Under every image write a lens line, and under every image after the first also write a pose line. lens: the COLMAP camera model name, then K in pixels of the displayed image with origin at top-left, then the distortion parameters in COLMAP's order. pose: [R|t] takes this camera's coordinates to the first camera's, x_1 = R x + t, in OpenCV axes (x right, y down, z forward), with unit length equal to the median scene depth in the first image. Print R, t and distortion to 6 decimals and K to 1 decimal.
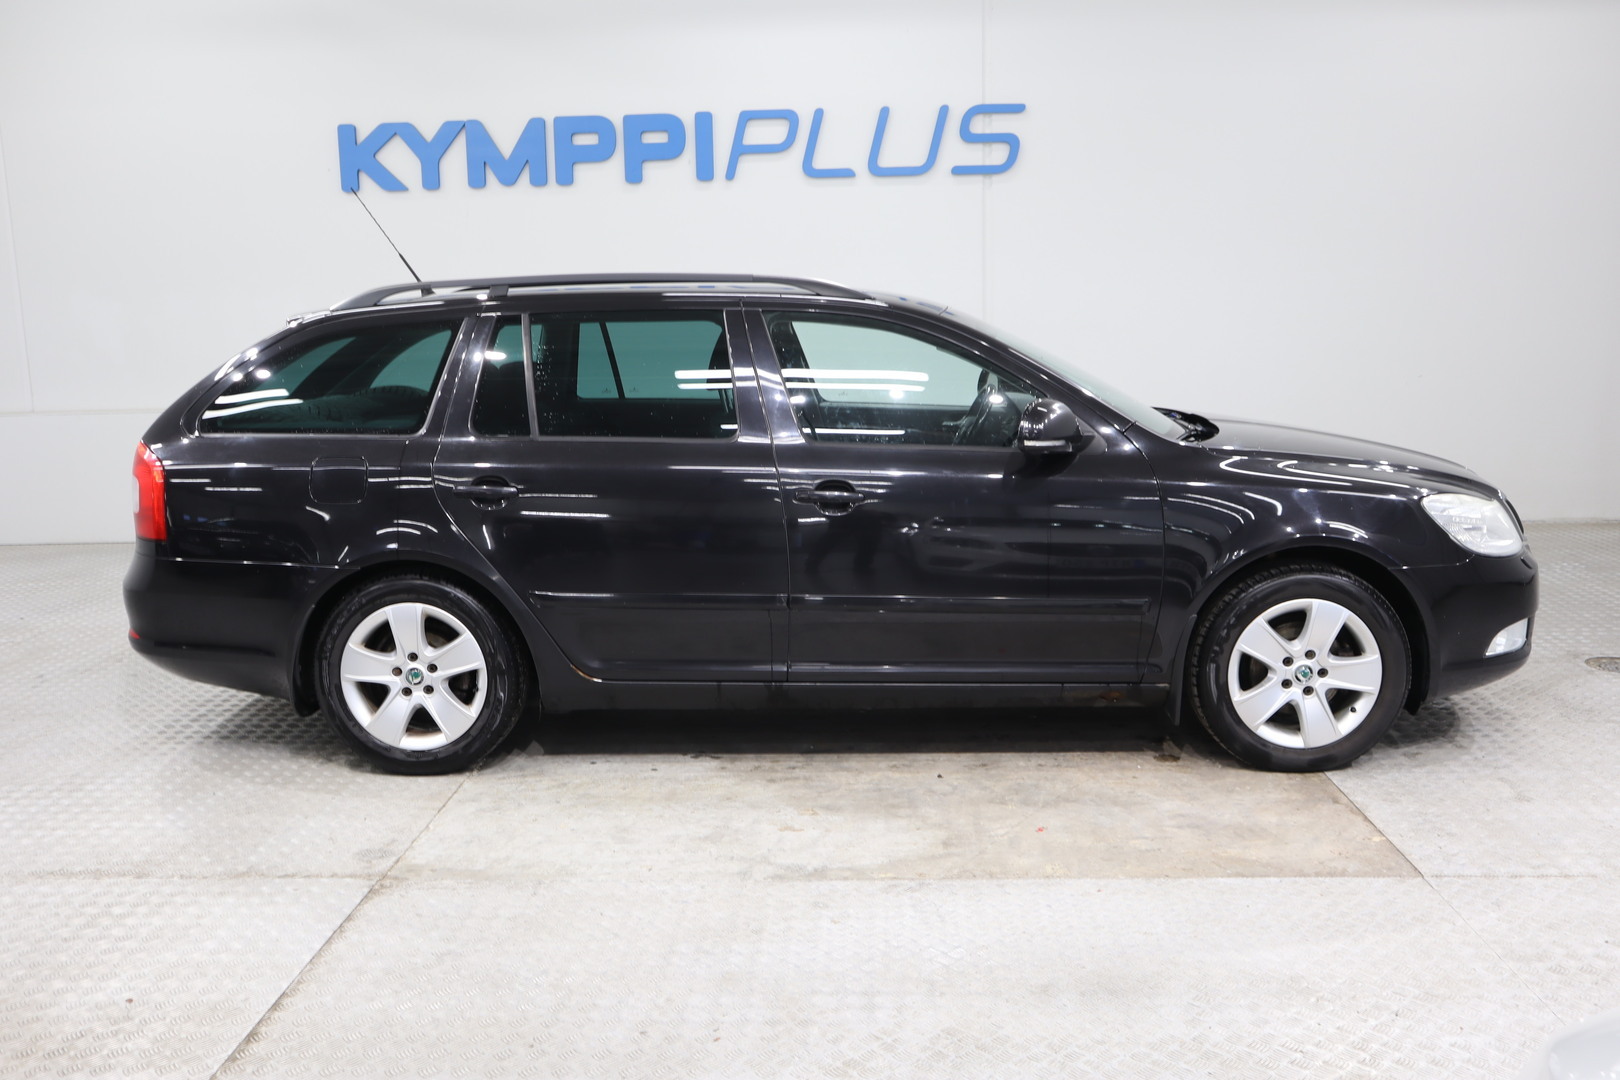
lens RADIAL K [[1438.7, 0, 810.0], [0, 1438.7, 540.0], [0, 0, 1]] dist [-0.049480, 0.108450]
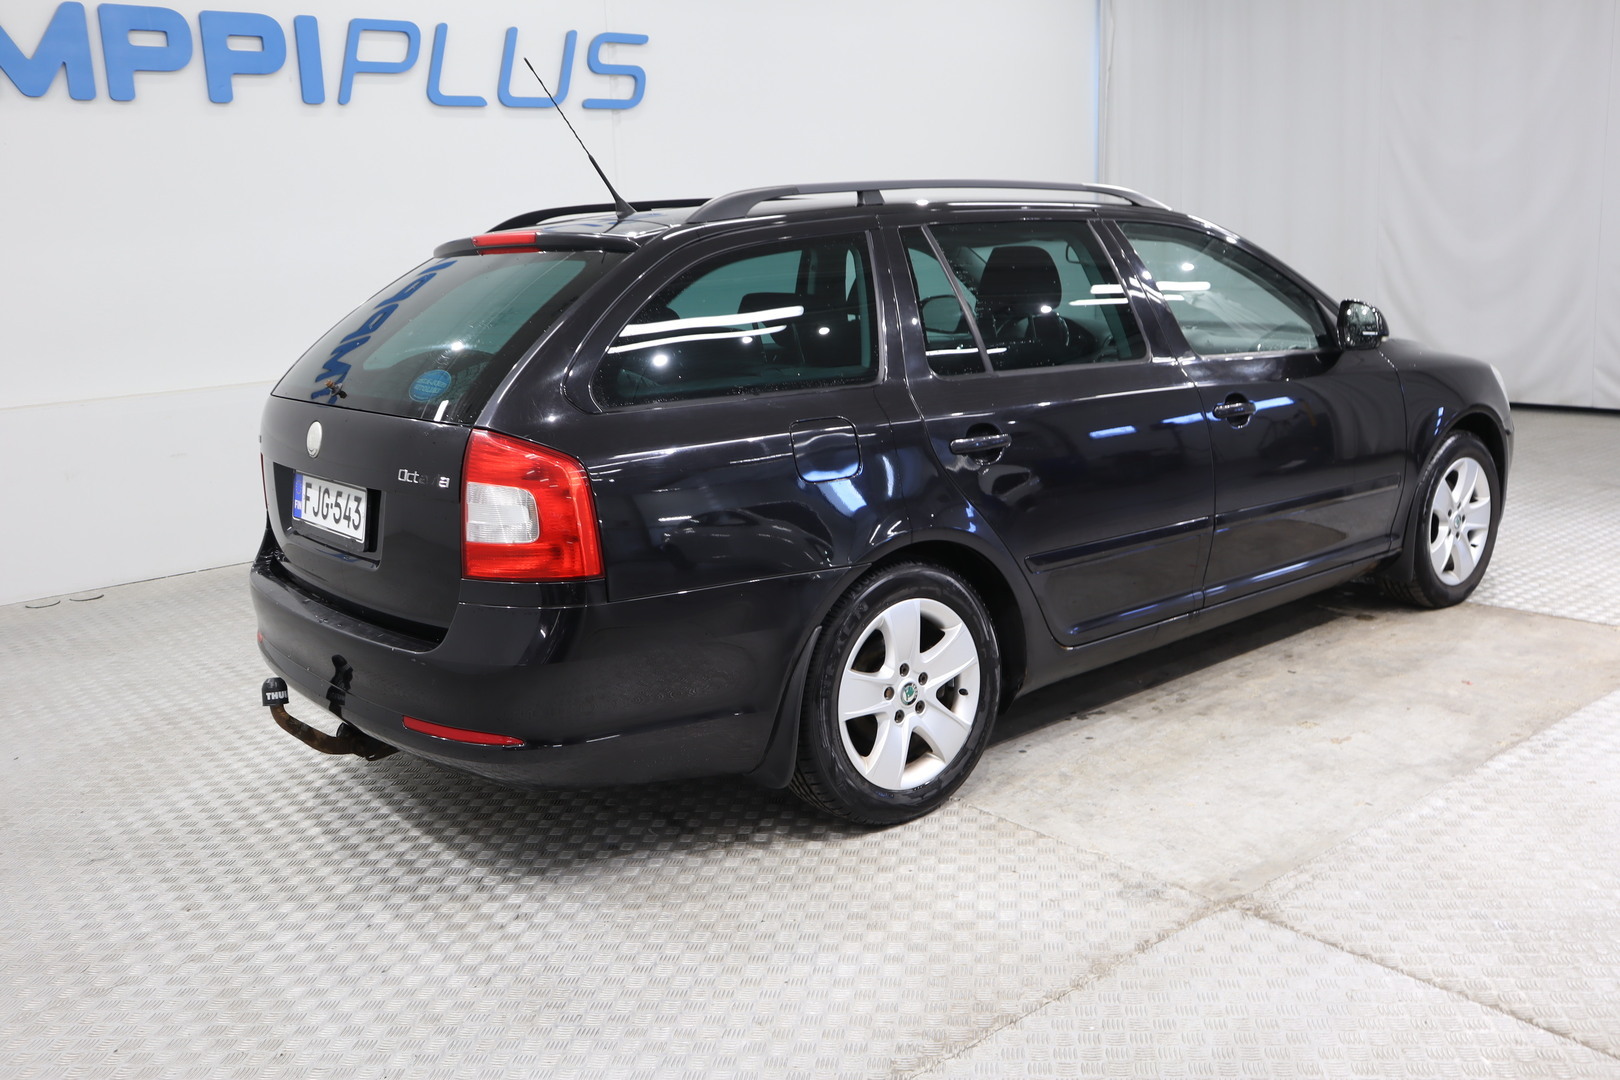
lens RADIAL K [[1438.7, 0, 810.0], [0, 1438.7, 540.0], [0, 0, 1]] dist [-0.049480, 0.108450]
pose [[0.742746, -0.154222, 0.651570, -0.680749], [0.146028, 0.986999, 0.067153, -0.039783], [-0.653455, 0.045270, 0.755610, 0.370966]]
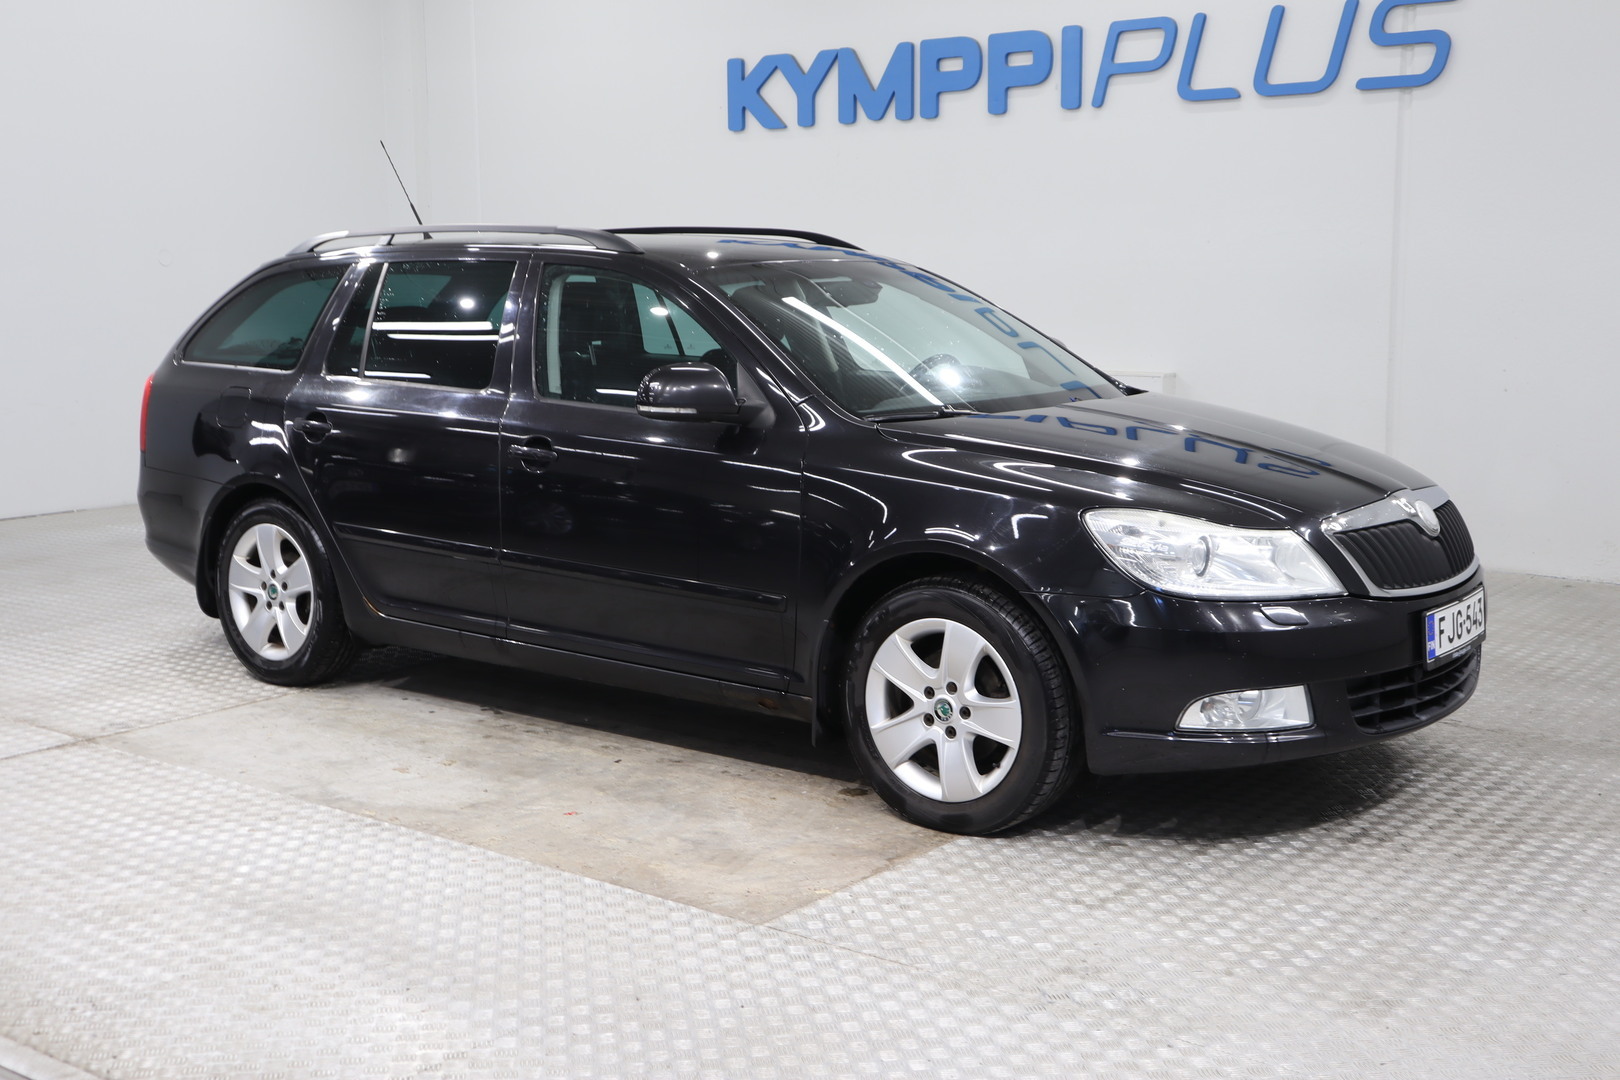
lens RADIAL K [[1892.1, 0, 810.0], [0, 1892.1, 540.0], [0, 0, 1]] dist [0.071146, 0.034209]
pose [[0.815820, 0.102142, -0.569214, 0.729475], [-0.110509, 0.993675, 0.019922, -0.014605], [0.567649, 0.046651, 0.821948, 0.039864]]
